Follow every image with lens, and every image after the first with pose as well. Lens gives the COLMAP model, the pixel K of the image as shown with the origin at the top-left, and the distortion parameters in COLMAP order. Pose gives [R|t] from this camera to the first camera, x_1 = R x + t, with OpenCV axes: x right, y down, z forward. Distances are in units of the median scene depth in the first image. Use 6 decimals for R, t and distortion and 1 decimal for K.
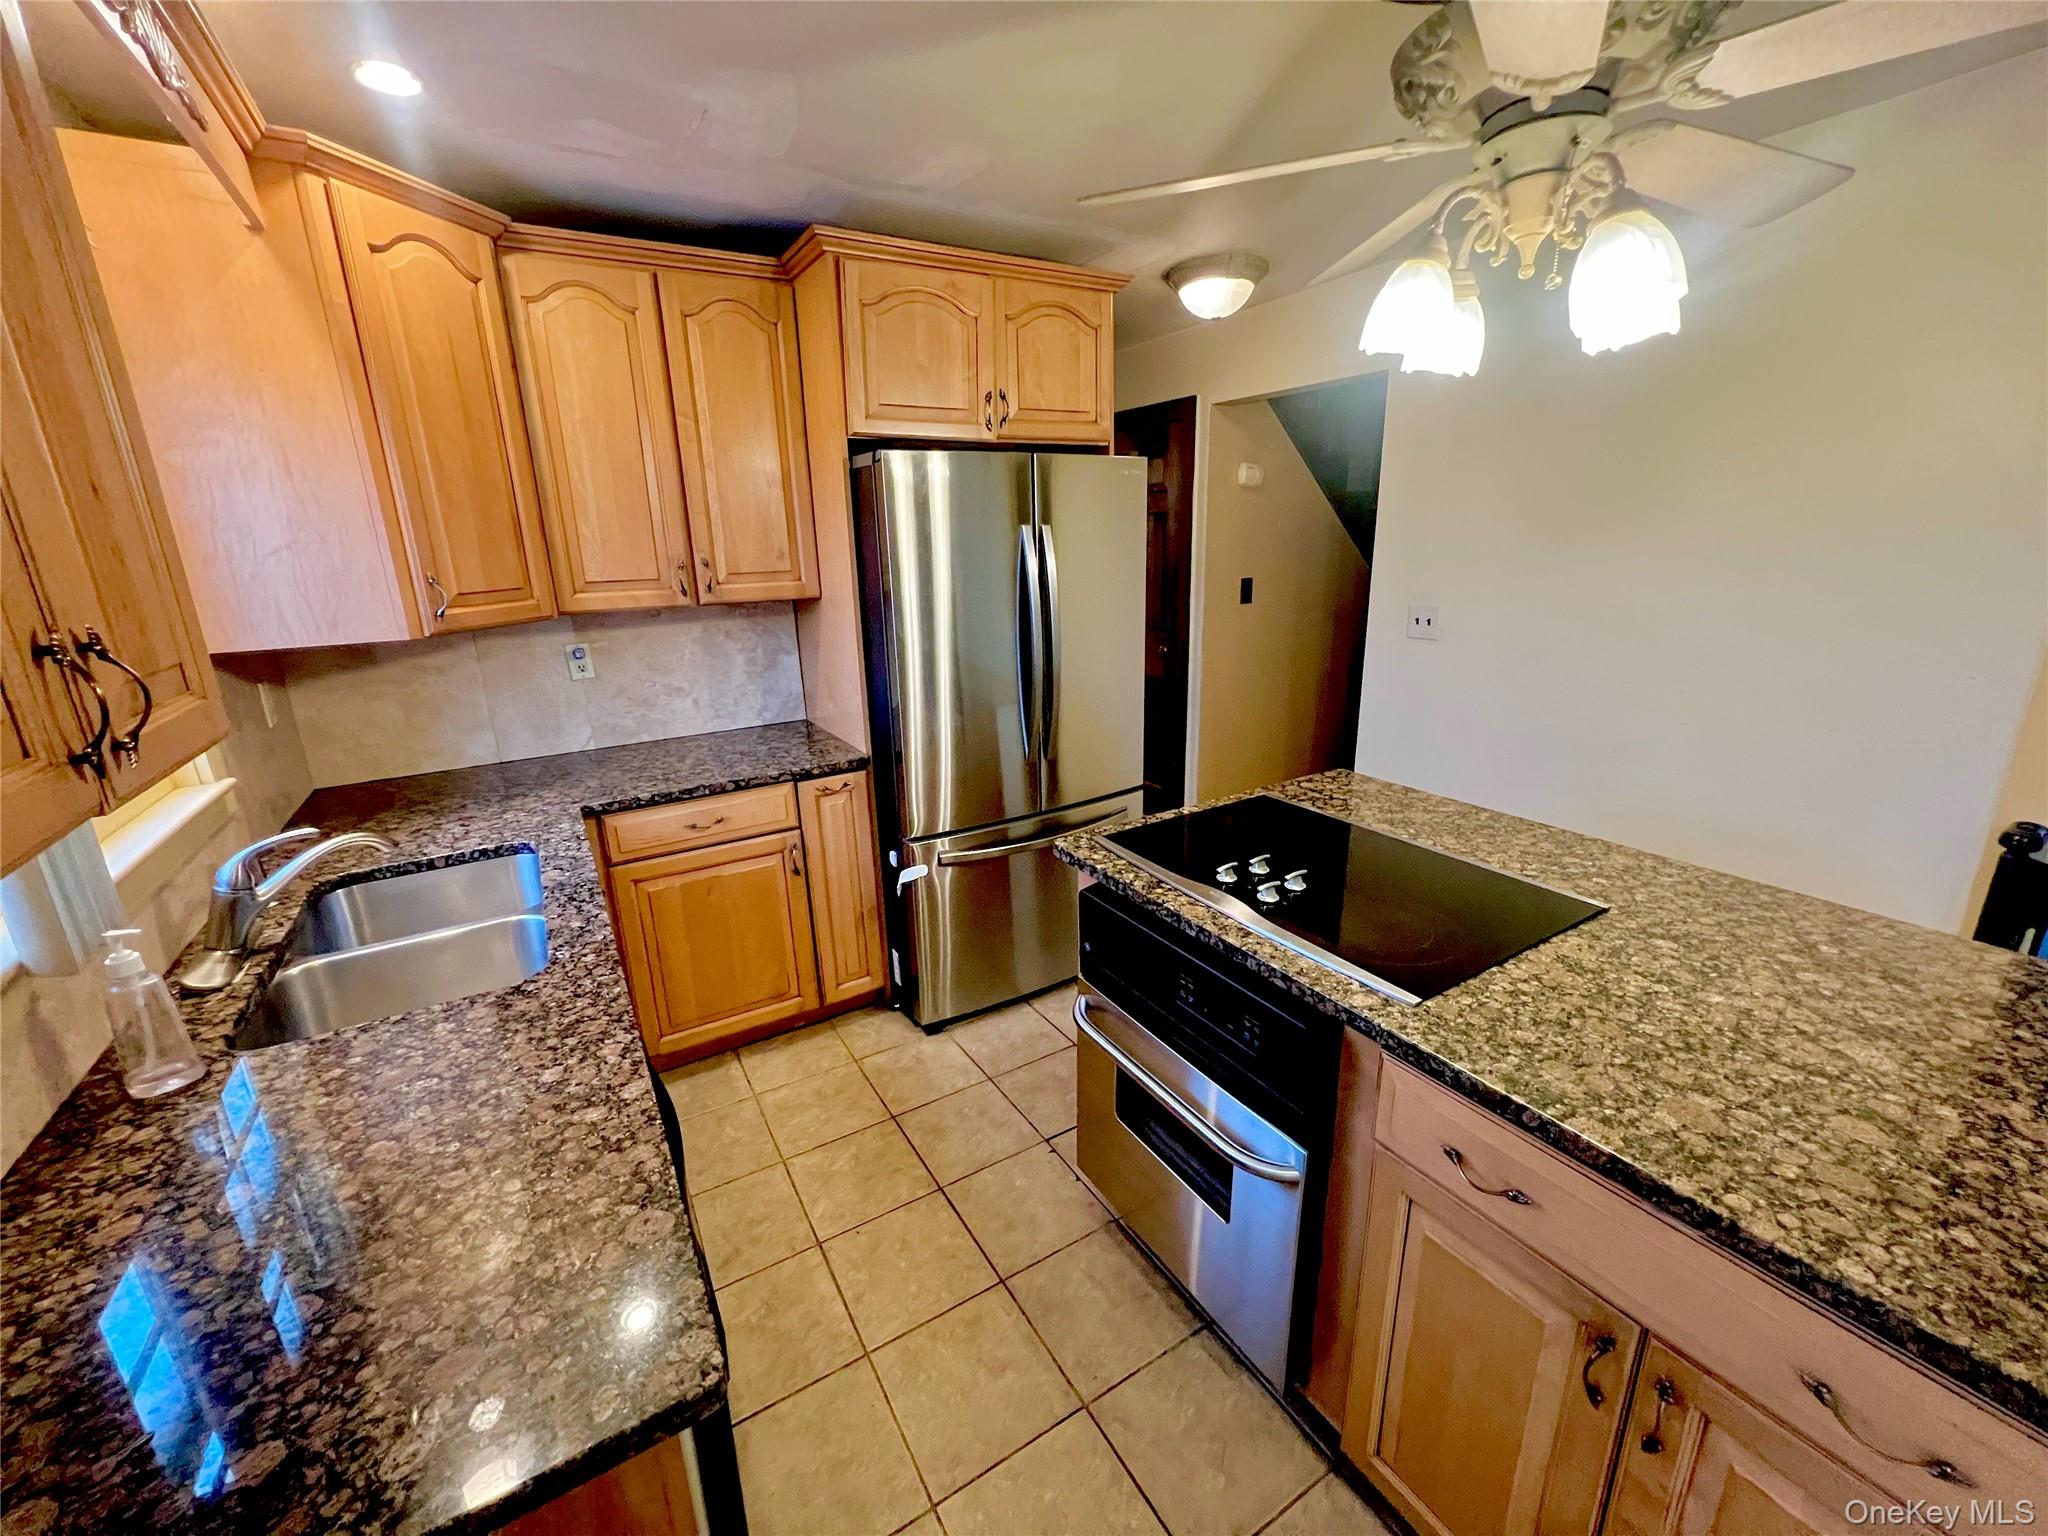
lens RADIAL K [[818.5, 0, 1022.3], [0, 818.5, 765.8], [0, 0, 1]] dist [-0.000268, -0.000626]
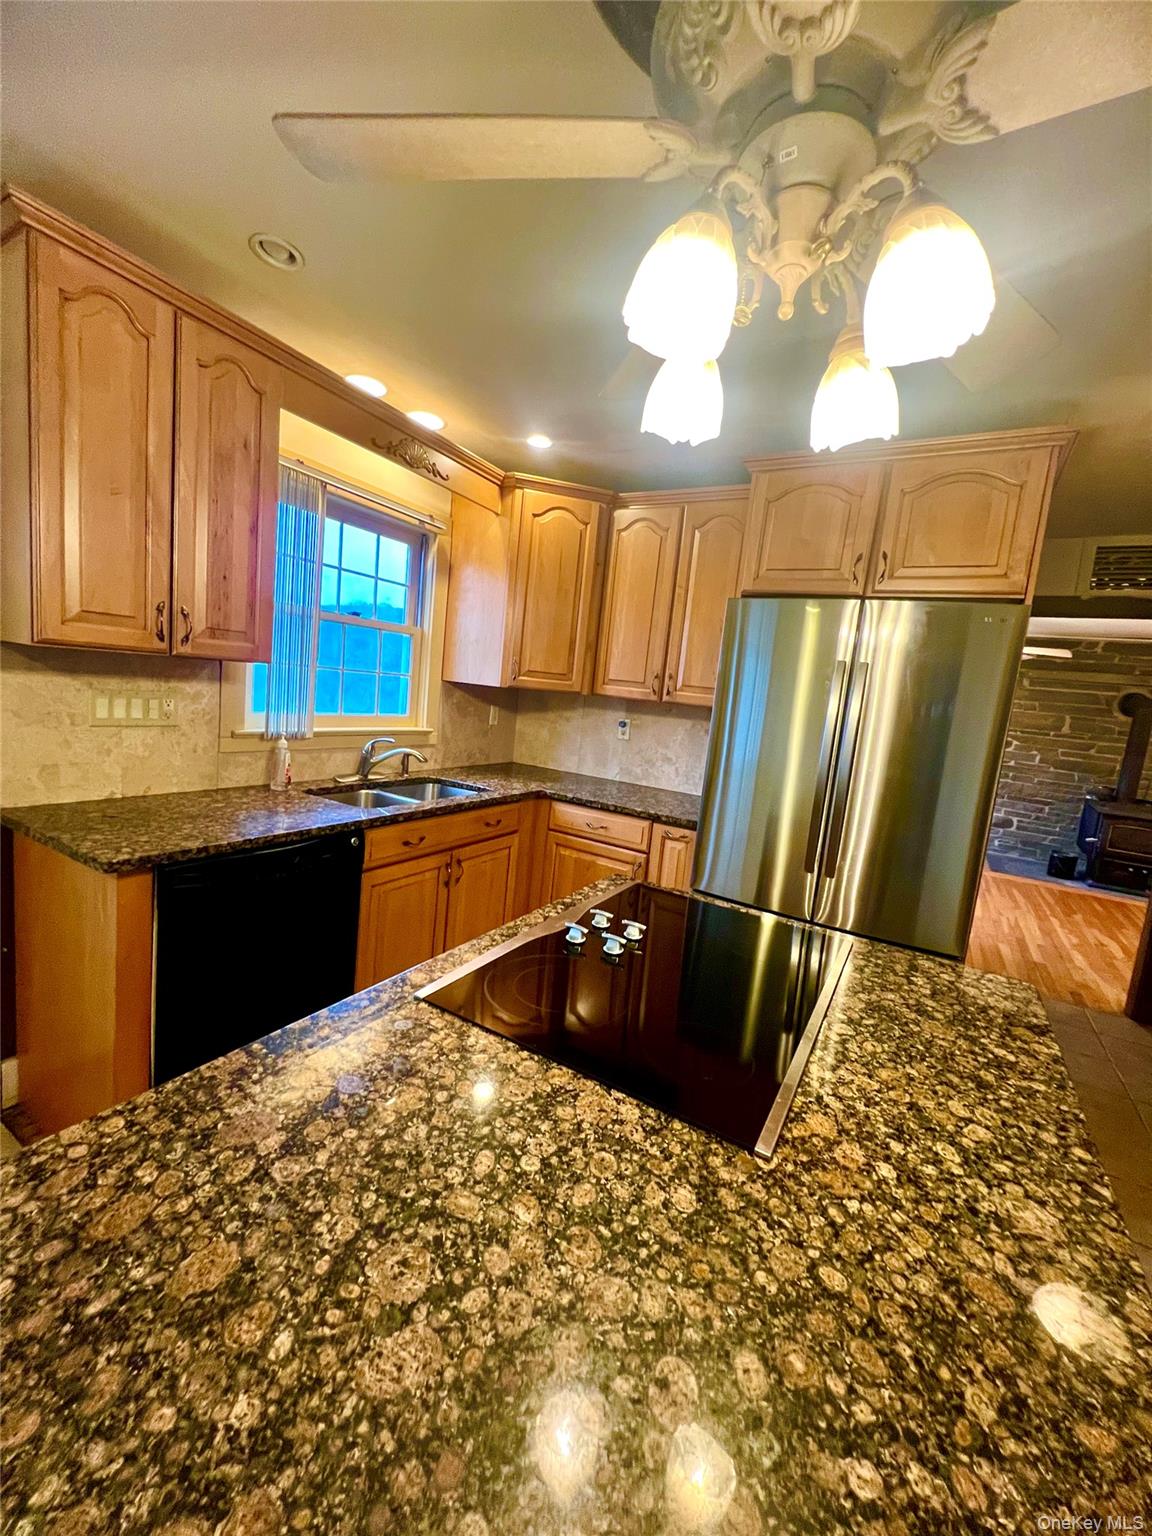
lens RADIAL K [[613.9, 0, 576.4], [0, 613.9, 767.7], [0, 0, 1]] dist [-0.000268, -0.000626]
pose [[0.469847, 0.189863, -0.862088, 0.871086], [-0.350905, 0.936292, 0.014958, -0.058458], [0.810006, 0.295483, 0.506538, 0.472491]]
